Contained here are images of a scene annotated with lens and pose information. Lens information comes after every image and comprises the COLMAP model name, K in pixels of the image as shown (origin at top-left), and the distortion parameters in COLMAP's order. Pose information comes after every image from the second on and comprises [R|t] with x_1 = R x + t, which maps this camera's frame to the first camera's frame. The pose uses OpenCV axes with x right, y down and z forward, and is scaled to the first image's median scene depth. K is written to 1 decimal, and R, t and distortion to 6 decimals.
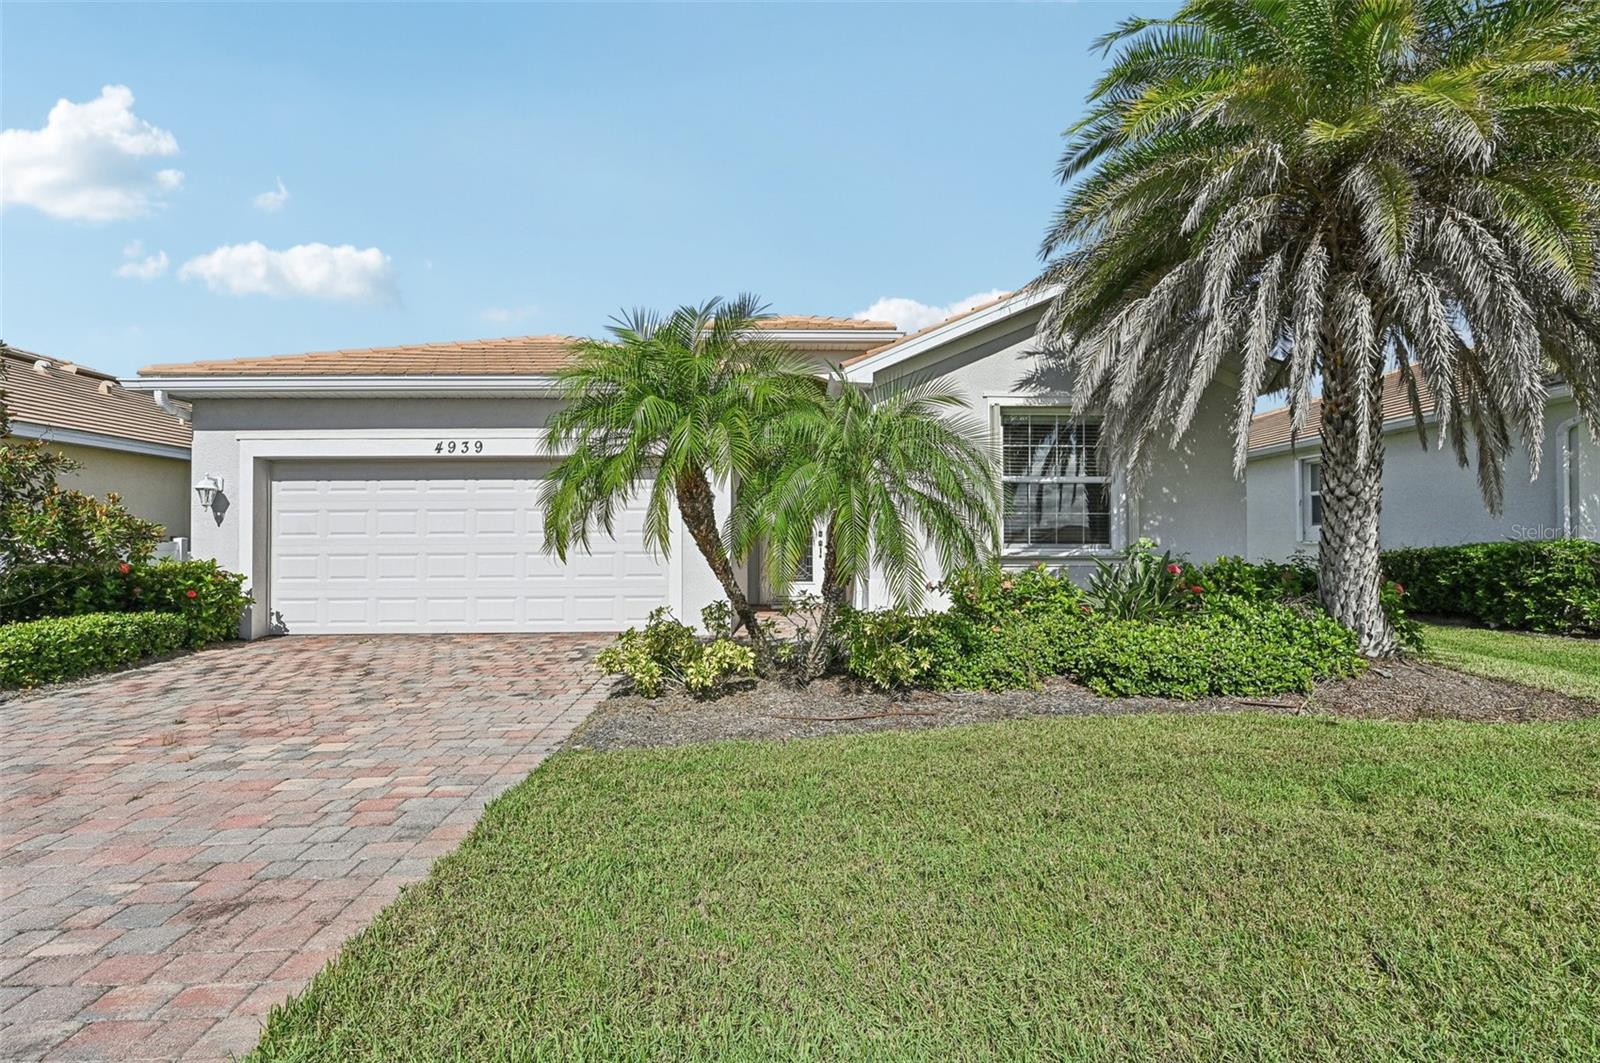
lens RADIAL K [[687.8, 0, 799.2], [0, 687.8, 524.4], [0, 0, 1]] dist [0.000508, 0.000049]
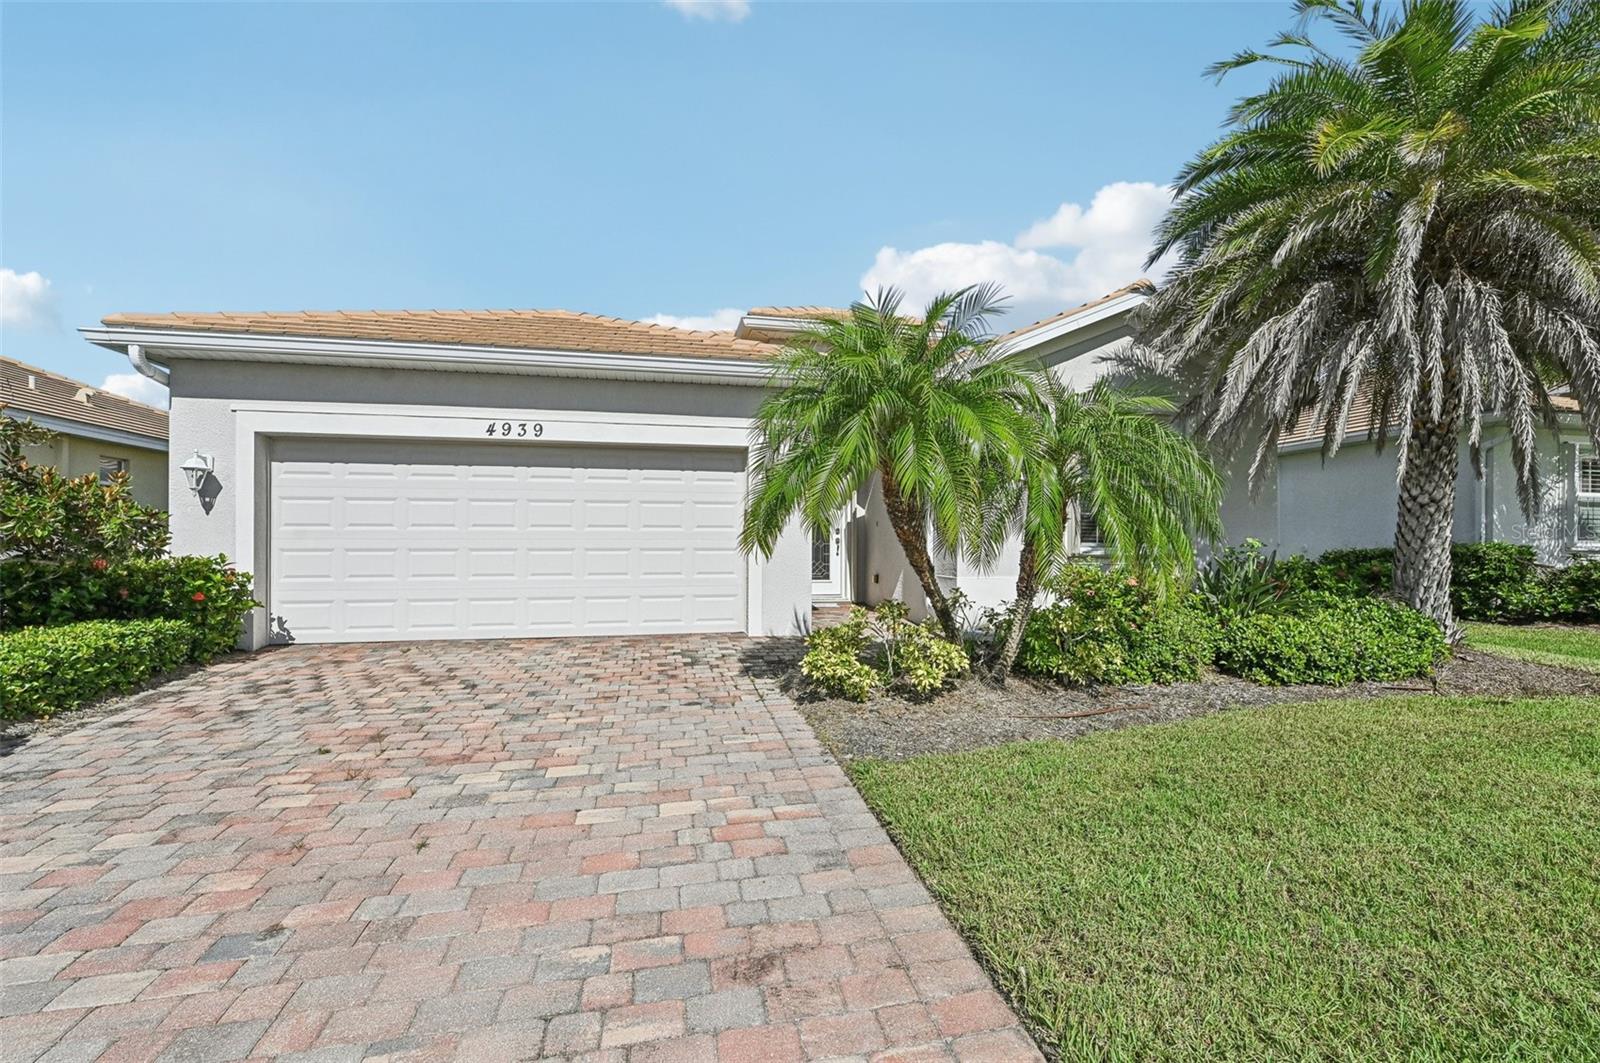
lens RADIAL K [[692.7, 0, 800.0], [0, 692.7, 531.5], [0, 0, 1]] dist [0.000710, -0.000235]
pose [[0.982004, 0.010510, 0.188567, -0.384550], [-0.013081, 0.999838, 0.012395, 0.004585], [-0.188406, -0.014638, 0.981982, 0.062292]]
